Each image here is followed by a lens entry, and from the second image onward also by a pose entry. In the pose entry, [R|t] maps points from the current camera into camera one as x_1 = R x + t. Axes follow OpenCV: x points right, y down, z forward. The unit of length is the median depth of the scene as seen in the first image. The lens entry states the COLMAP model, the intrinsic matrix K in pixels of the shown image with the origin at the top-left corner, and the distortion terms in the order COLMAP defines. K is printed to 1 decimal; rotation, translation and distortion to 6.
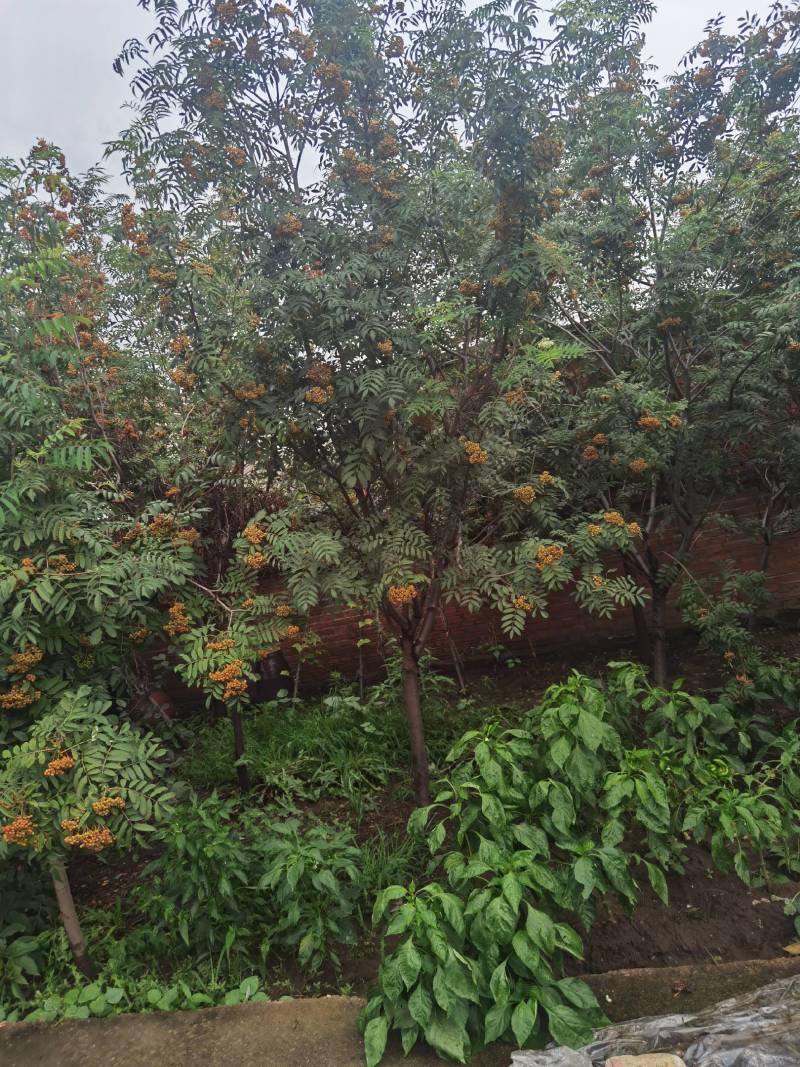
lens RADIAL K [[758.2, 0, 400.0], [0, 758.2, 533.5], [0, 0, 1]] dist [0.002741, 0.003421]
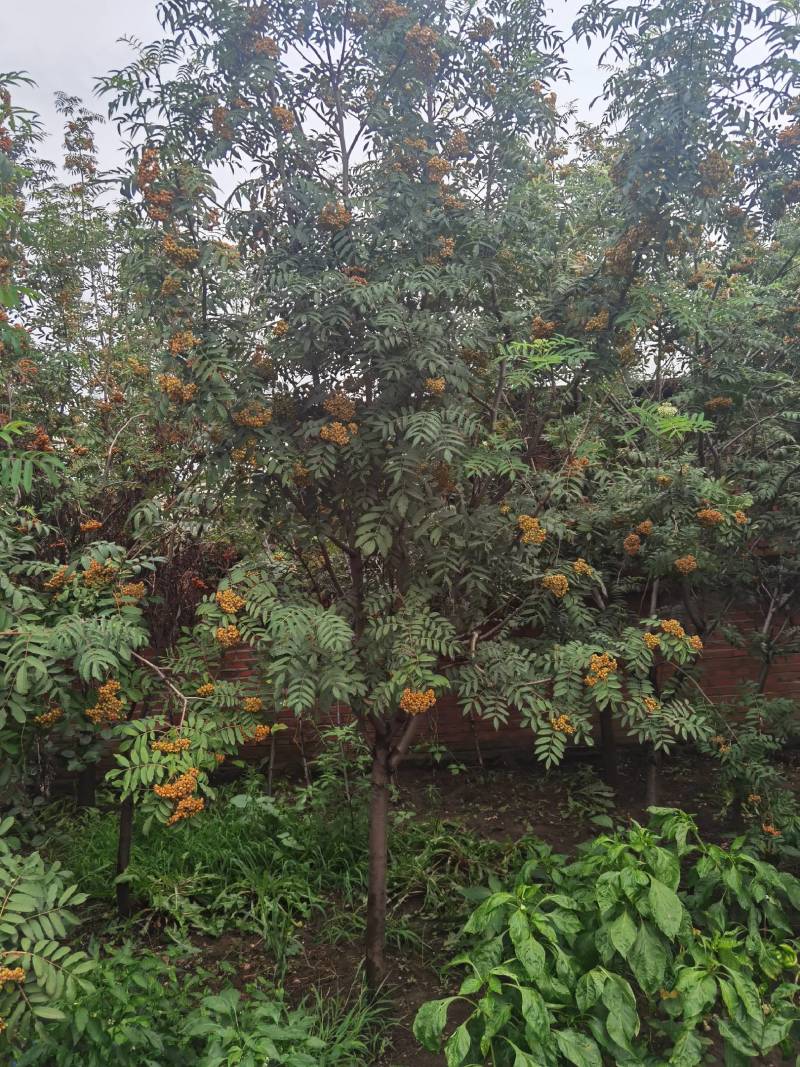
lens RADIAL K [[844.5, 0, 400.0], [0, 844.5, 533.5], [0, 0, 1]] dist [0.043527, -0.057678]
pose [[0.985460, 0.117582, 0.122651, -0.140069], [-0.108266, 0.990893, -0.080061, -0.016568], [-0.130948, 0.065618, 0.989215, 0.132778]]
